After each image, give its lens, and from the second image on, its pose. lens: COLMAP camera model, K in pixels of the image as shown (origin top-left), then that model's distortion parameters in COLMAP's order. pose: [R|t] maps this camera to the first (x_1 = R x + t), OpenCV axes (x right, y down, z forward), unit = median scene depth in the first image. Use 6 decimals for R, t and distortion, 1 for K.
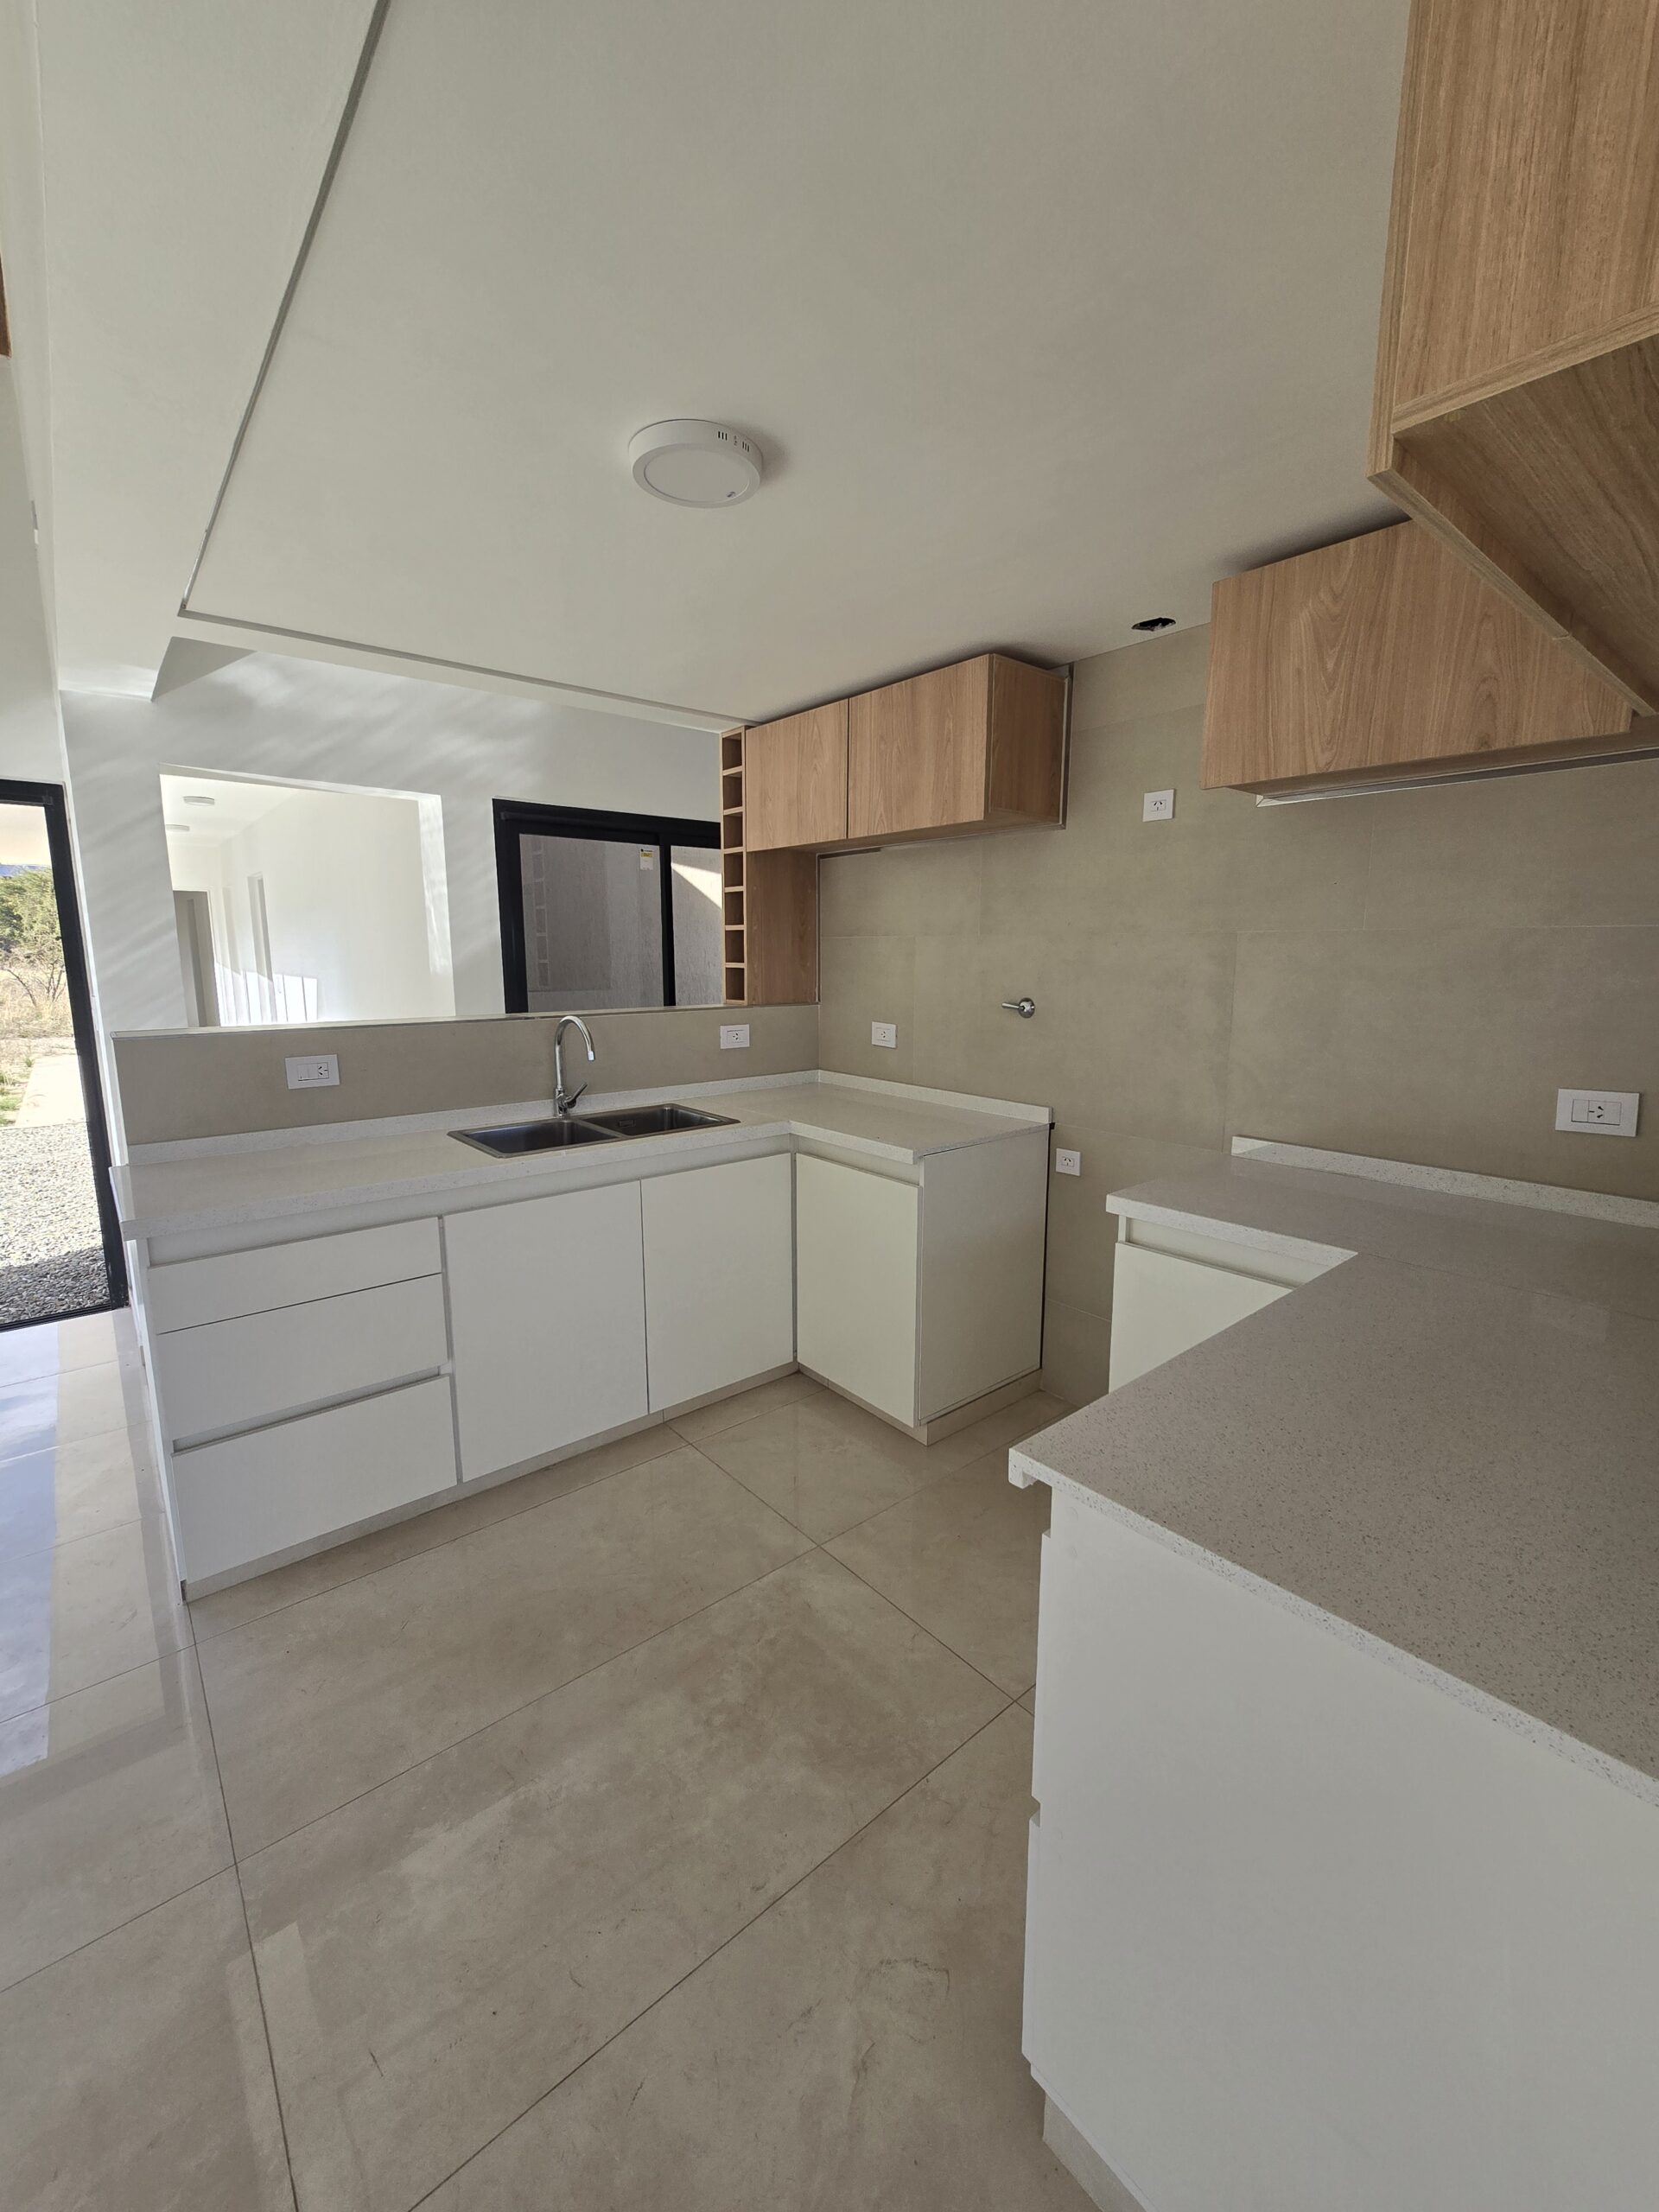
lens RADIAL K [[895.6, 0, 830.6], [0, 895.6, 1095.8], [0, 0, 1]] dist [-0.010316, 0.002989]
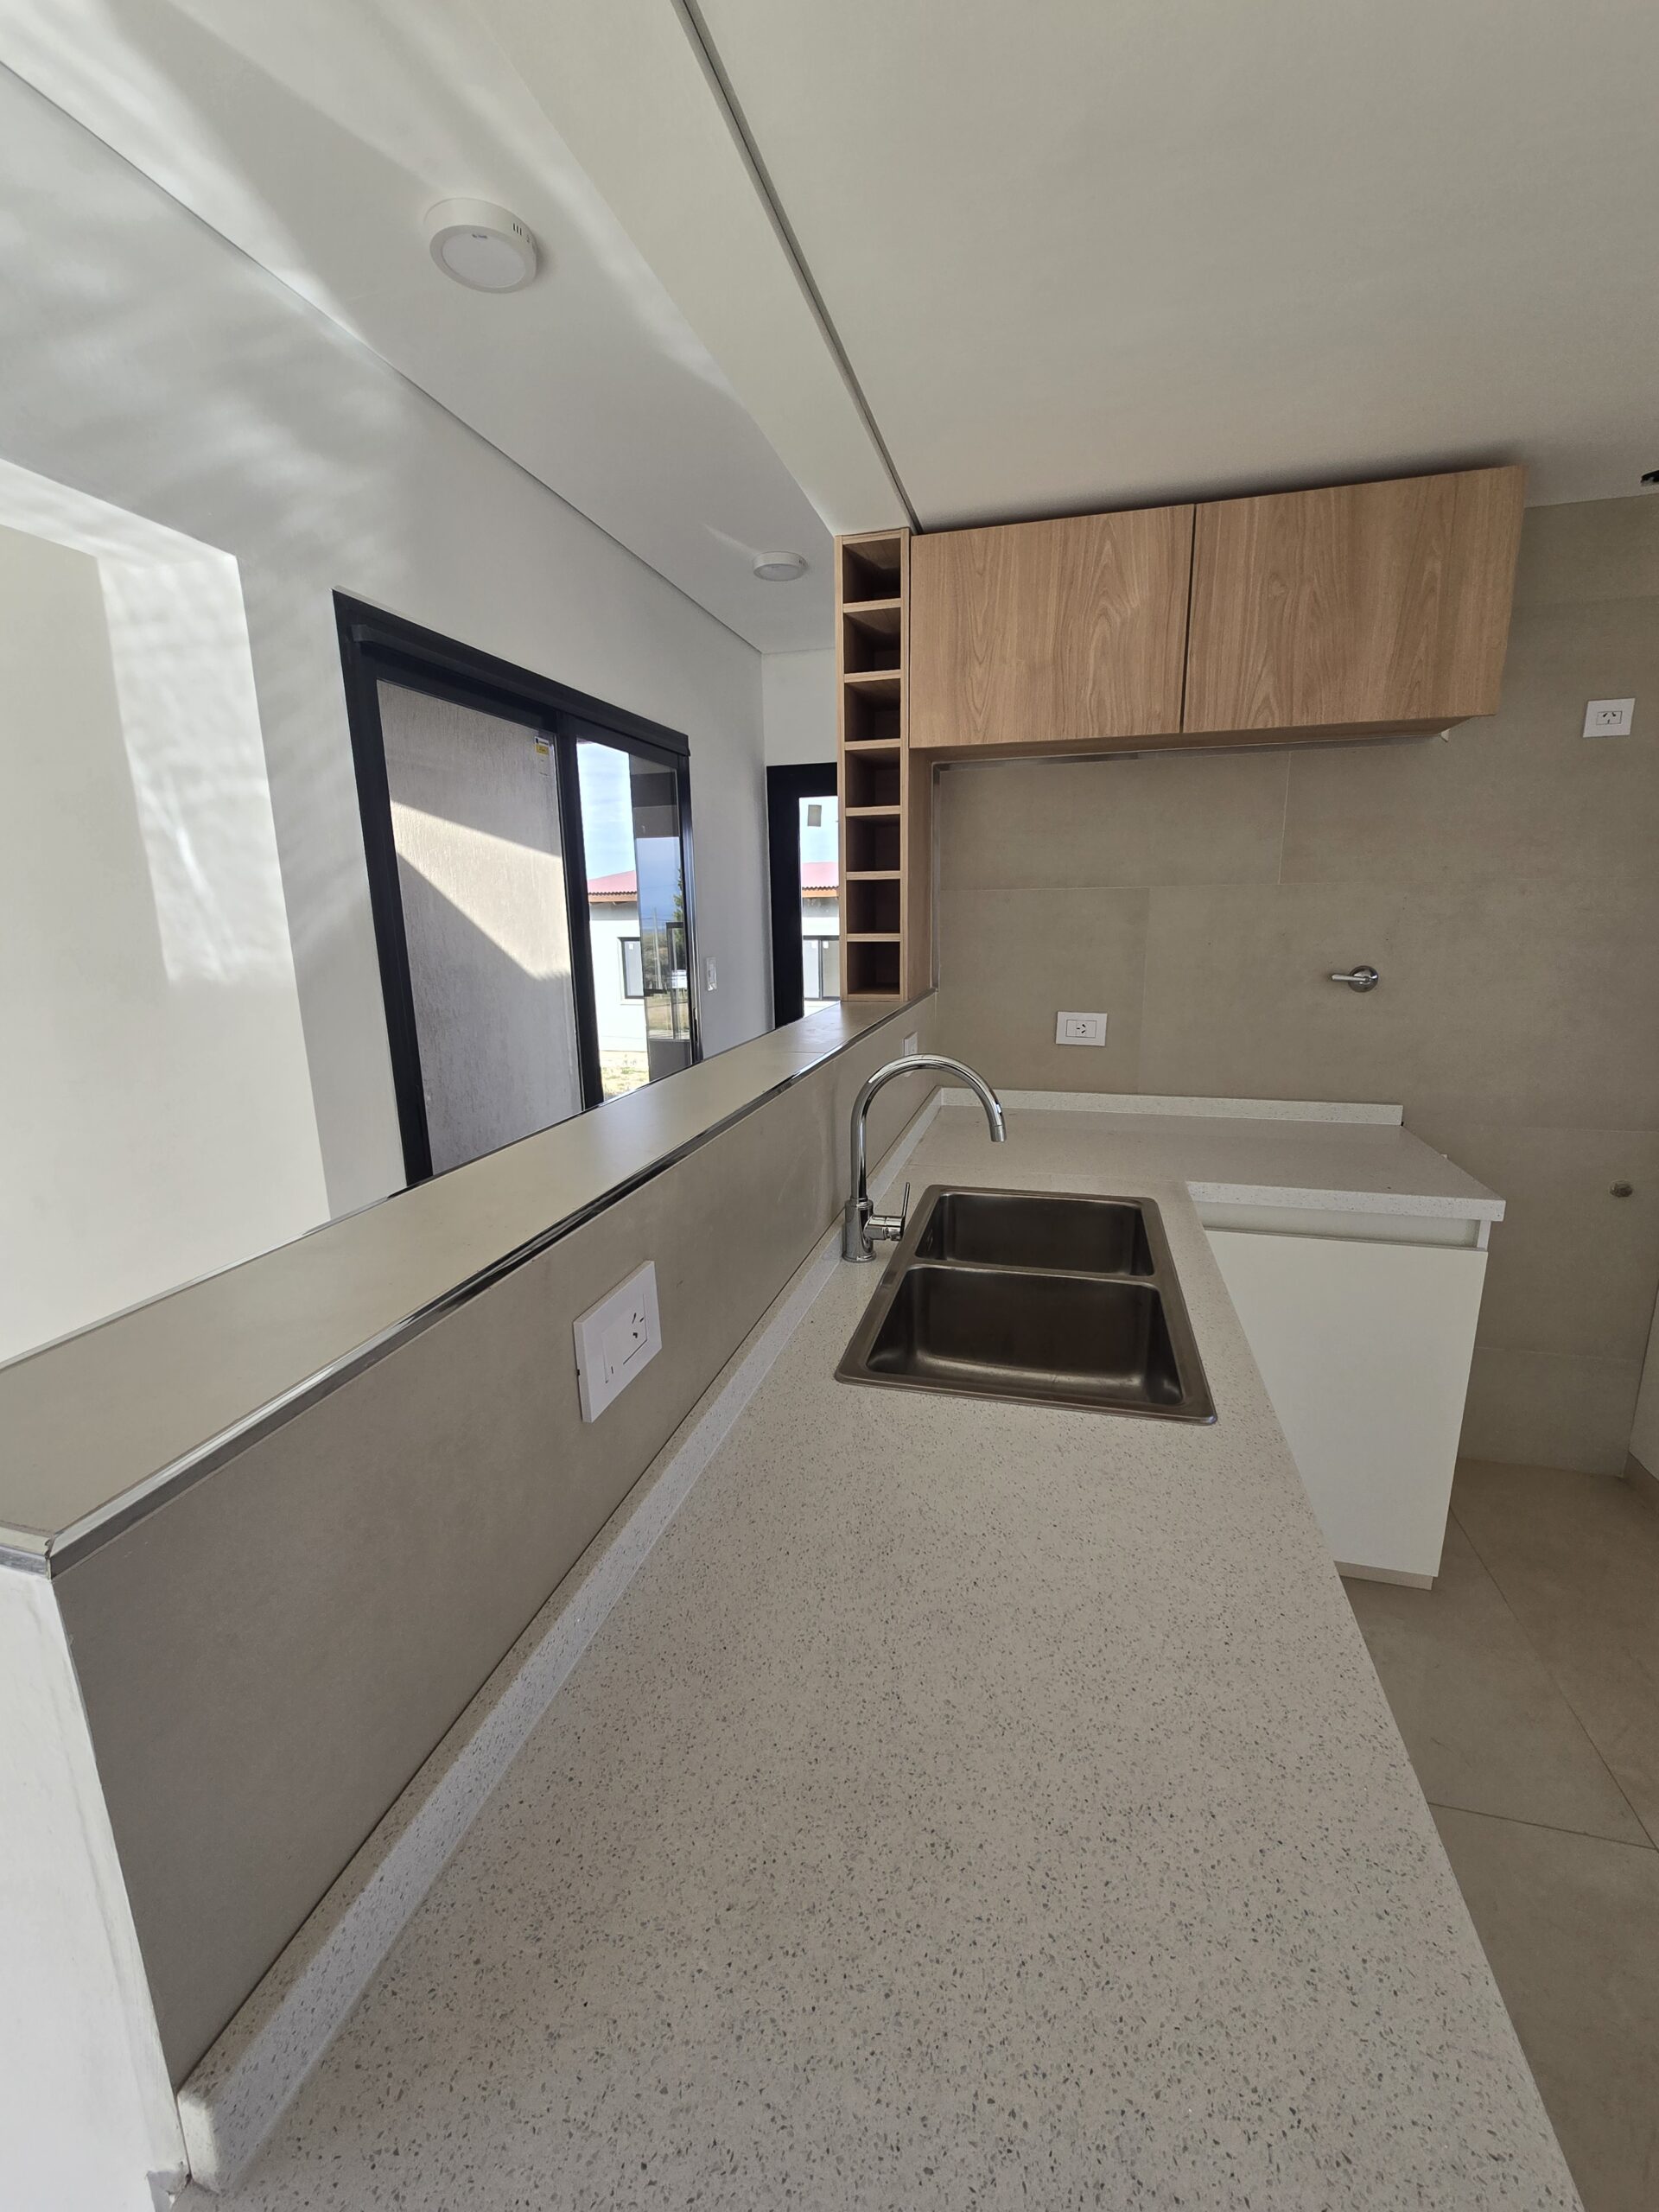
lens RADIAL K [[895.6, 0, 830.6], [0, 895.6, 1095.8], [0, 0, 1]] dist [-0.010316, 0.002989]
pose [[0.821169, -0.136808, 0.554044, -0.537279], [0.110614, 0.990585, 0.080656, -0.101574], [-0.559862, -0.004947, 0.828571, 0.565317]]
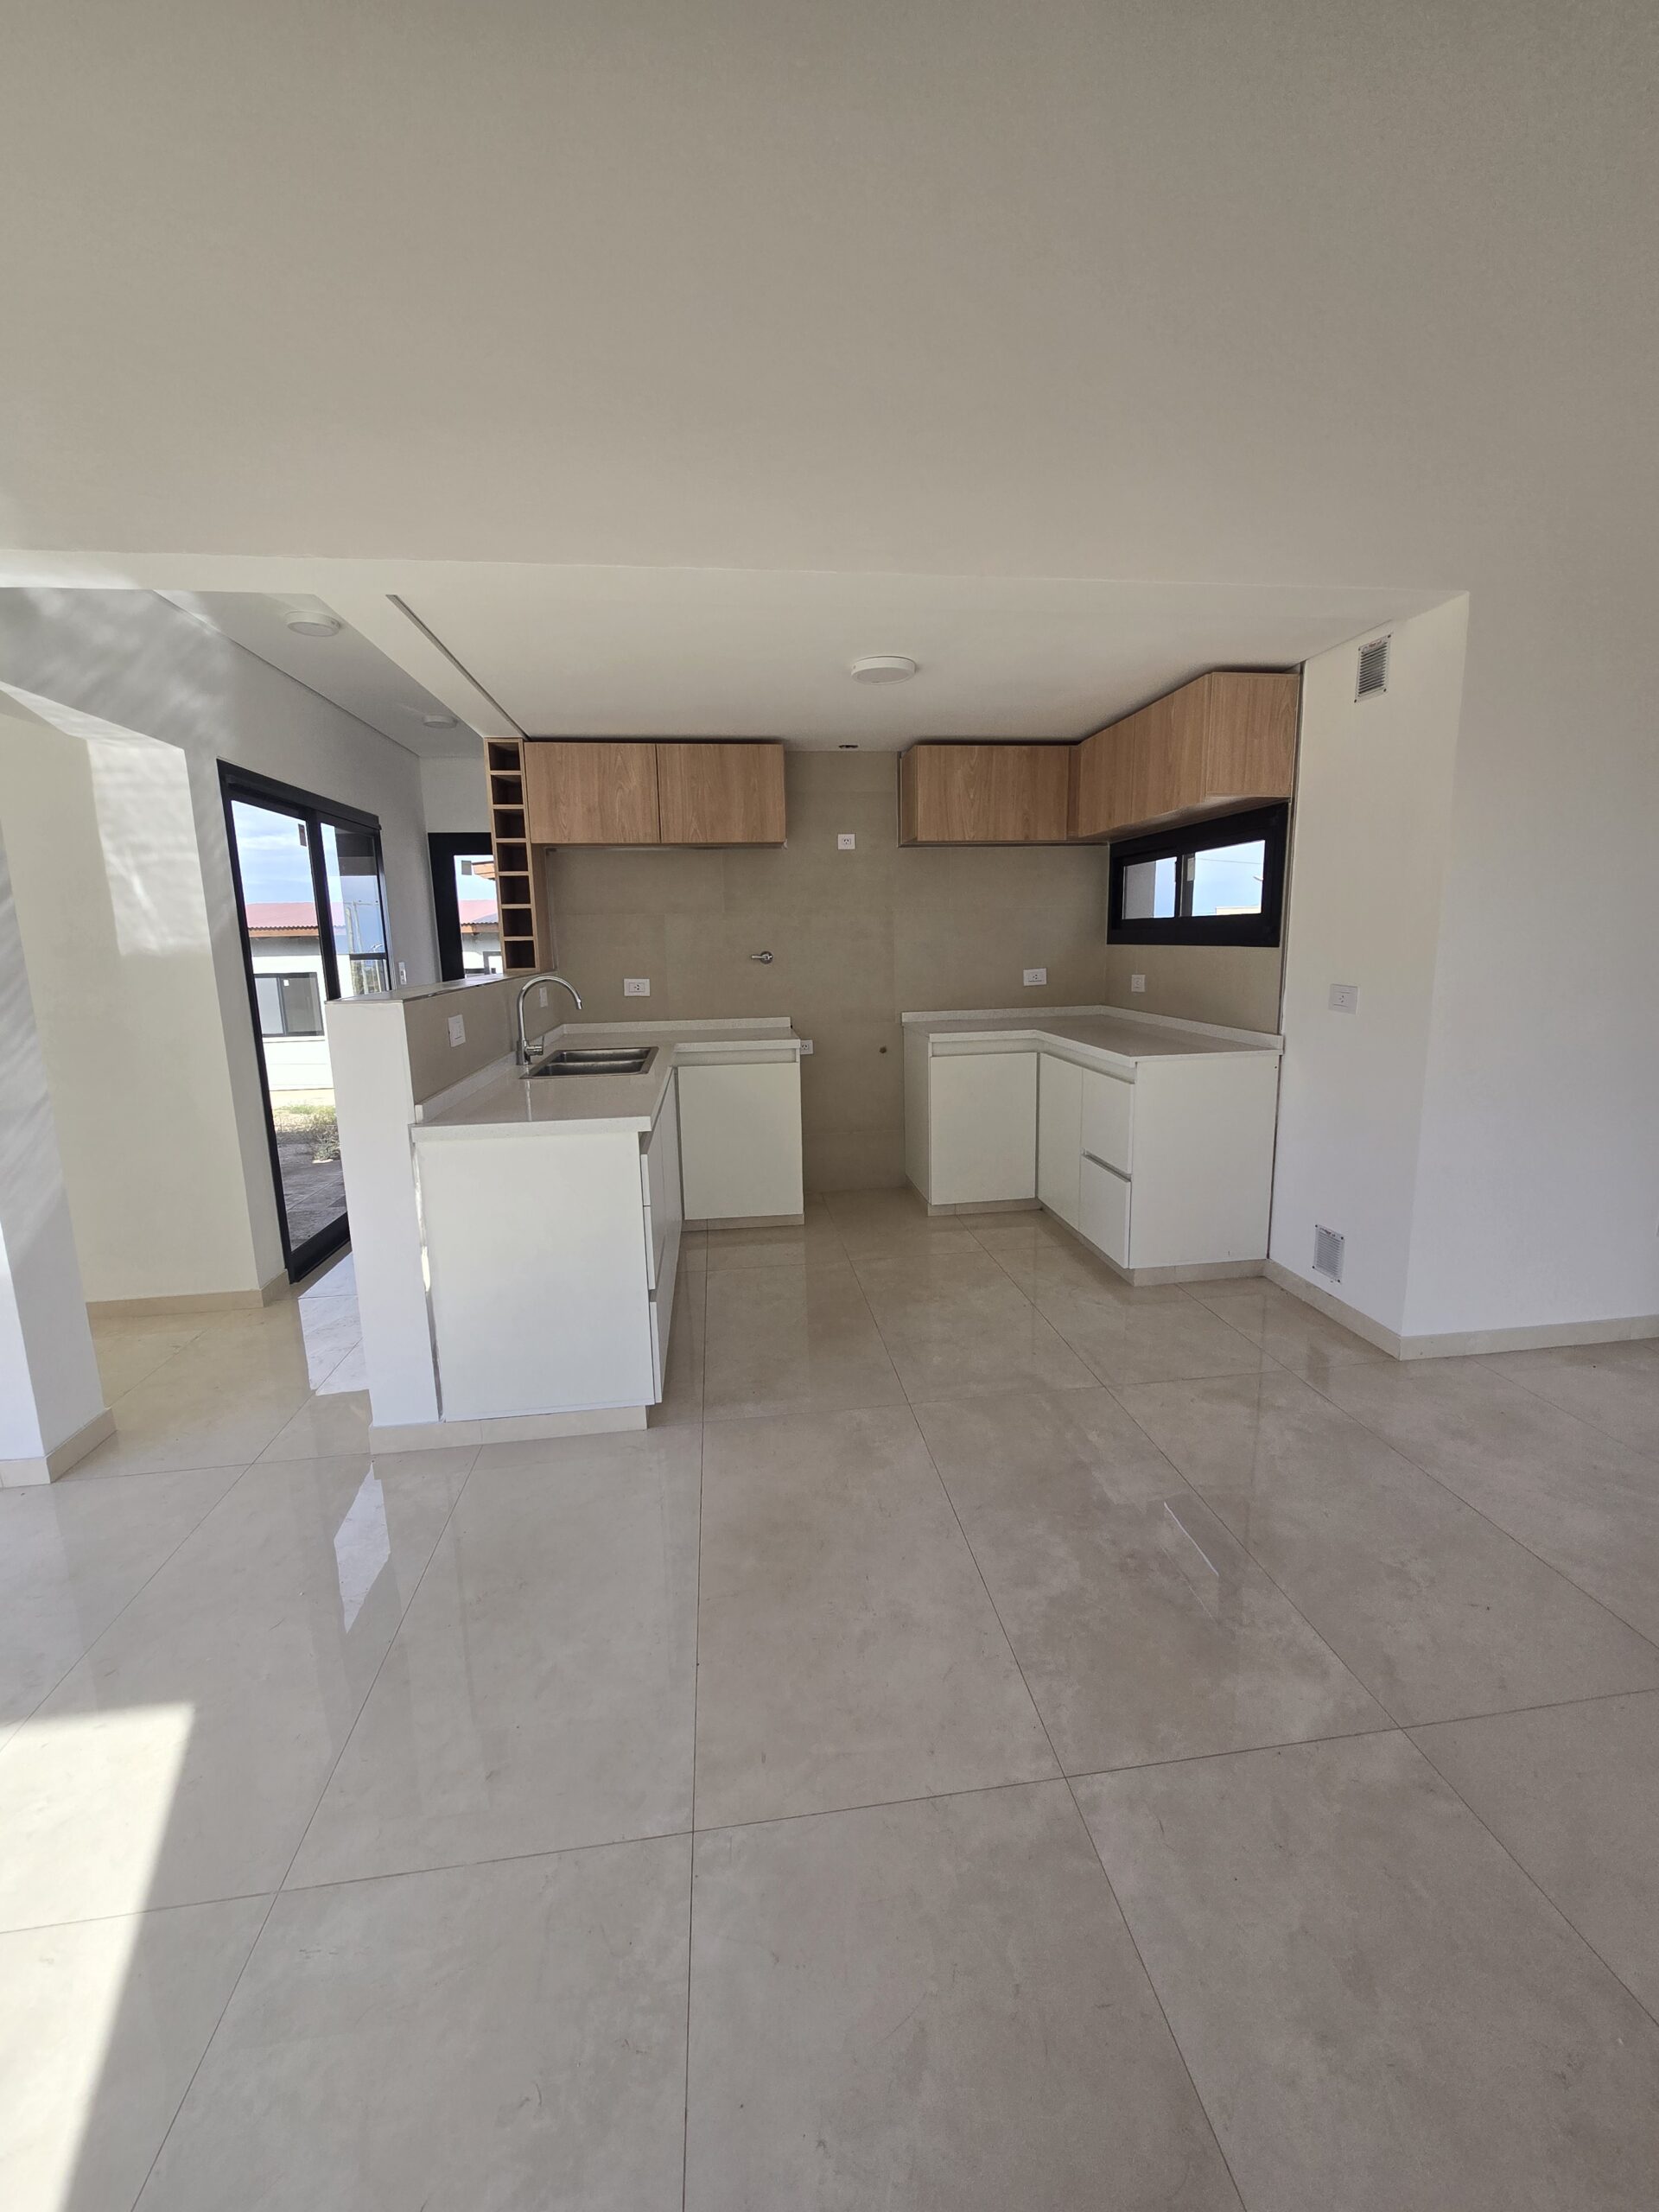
lens RADIAL K [[908.9, 0, 836.2], [0, 908.9, 1089.9], [0, 0, 1]] dist [0.008921, 0.000005]
pose [[0.540507, -0.153948, 0.827135, -0.999448], [0.156542, 0.984351, 0.080915, 0.020908], [-0.826648, 0.085746, 0.556149, 0.008008]]
